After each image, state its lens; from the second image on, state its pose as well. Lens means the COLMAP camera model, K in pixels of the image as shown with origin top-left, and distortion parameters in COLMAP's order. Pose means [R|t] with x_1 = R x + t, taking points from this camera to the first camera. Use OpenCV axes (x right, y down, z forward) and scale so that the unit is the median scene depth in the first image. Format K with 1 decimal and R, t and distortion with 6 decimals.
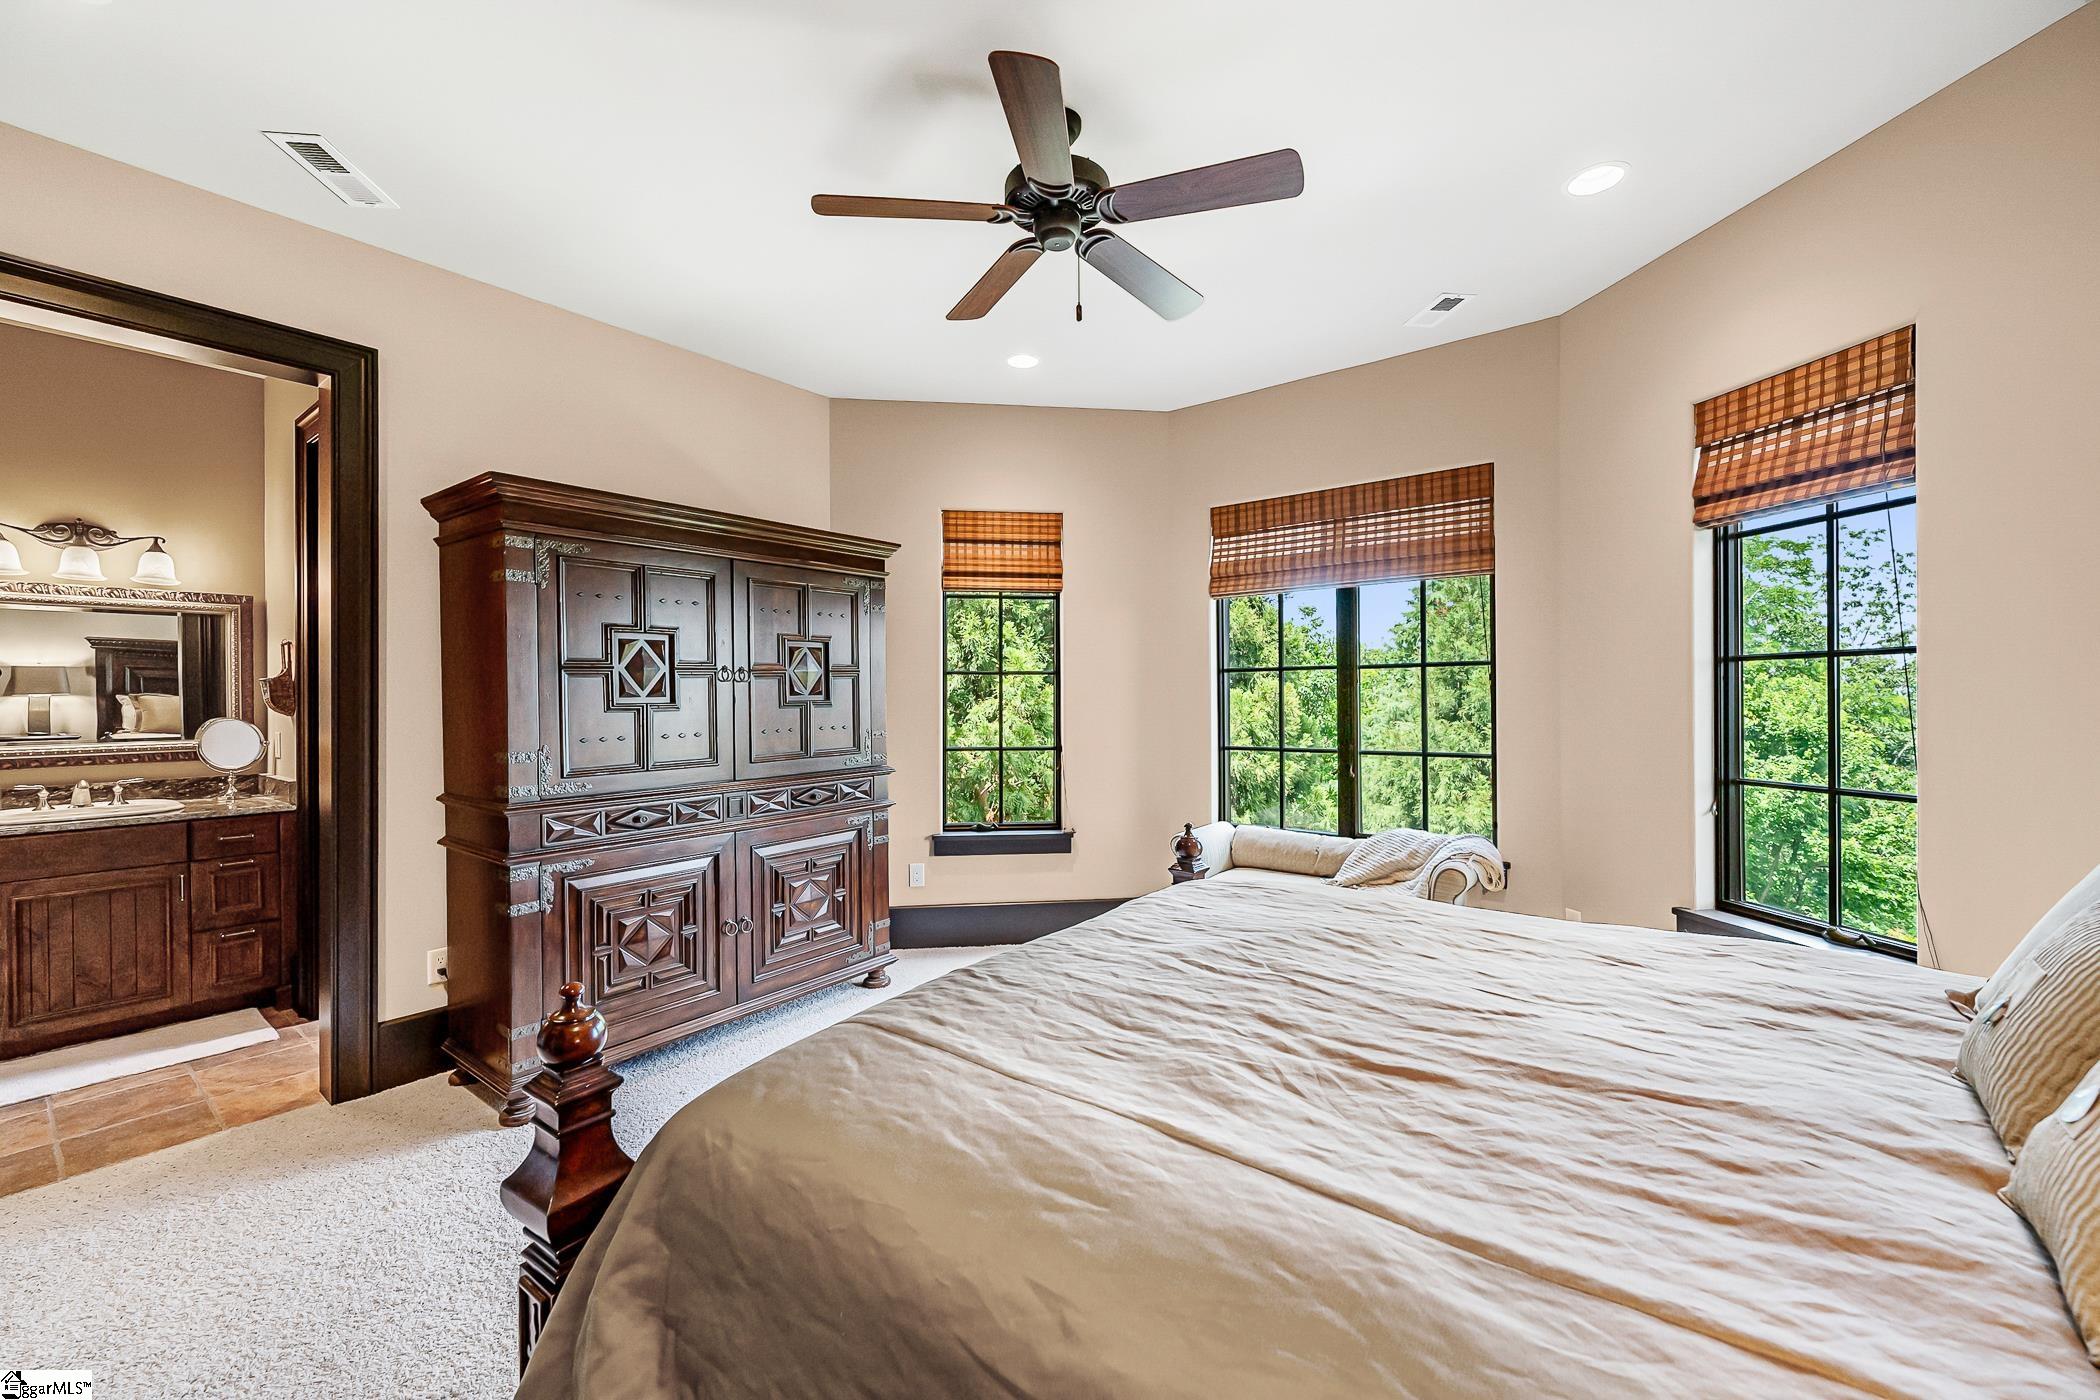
lens RADIAL K [[836.4, 0, 1065.4], [0, 836.4, 698.0], [0, 0, 1]] dist [0.000946, 0.000314]
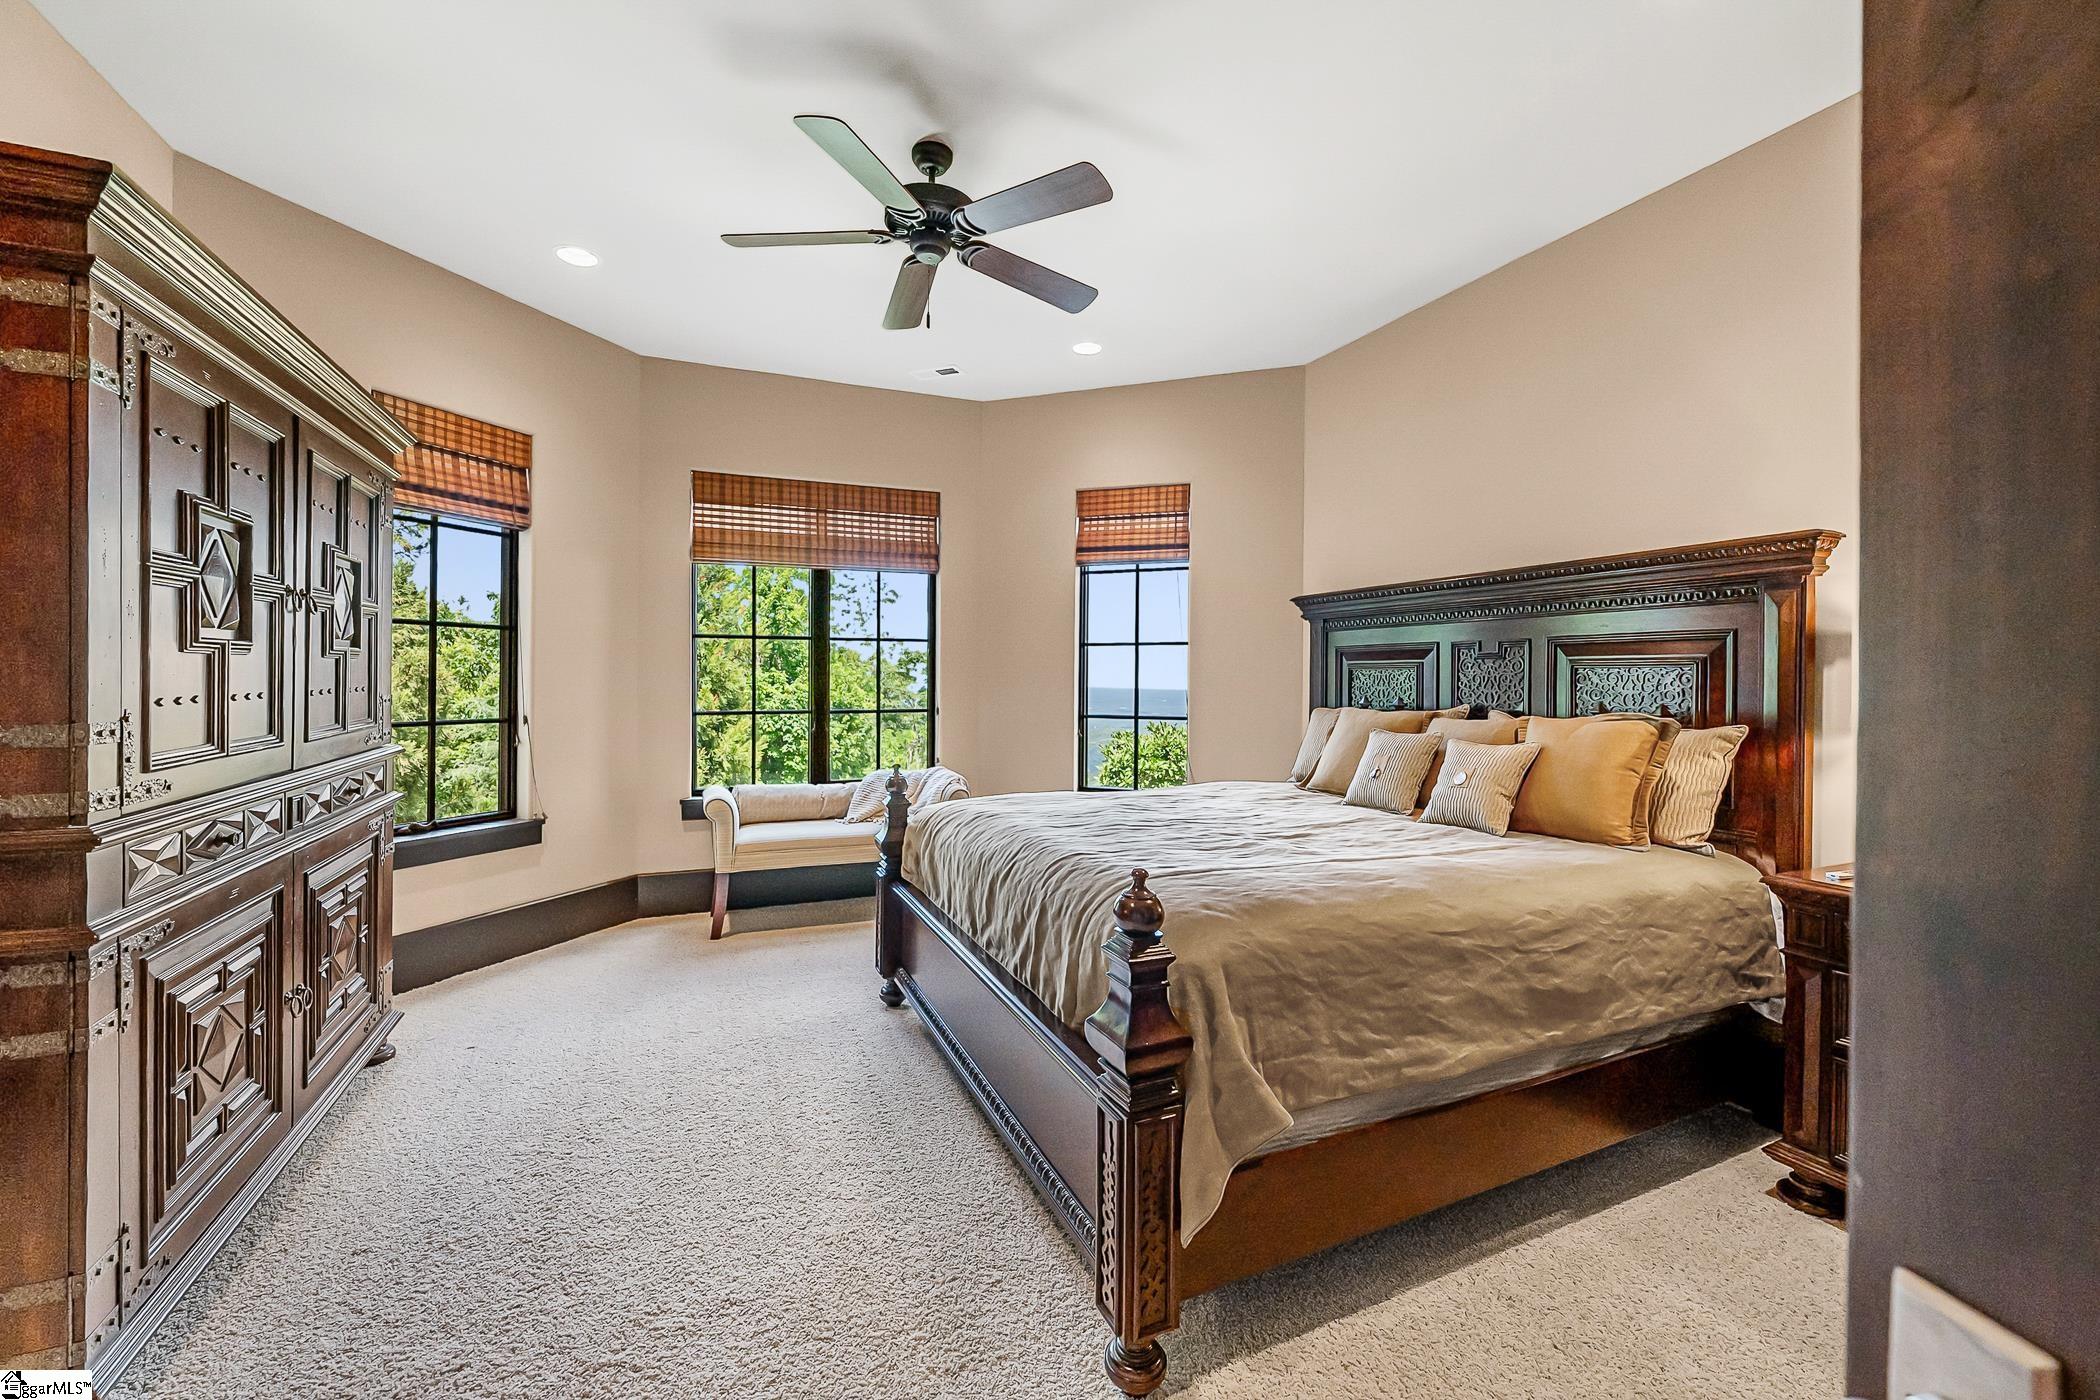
lens RADIAL K [[836.4, 0, 1049.4], [0, 836.4, 694.6], [0, 0, 1]] dist [0.000946, 0.000314]
pose [[0.511739, -0.004555, 0.859129, -0.525171], [-0.009297, 0.999898, 0.010839, 0.026124], [-0.859091, -0.013534, 0.511645, 0.148516]]
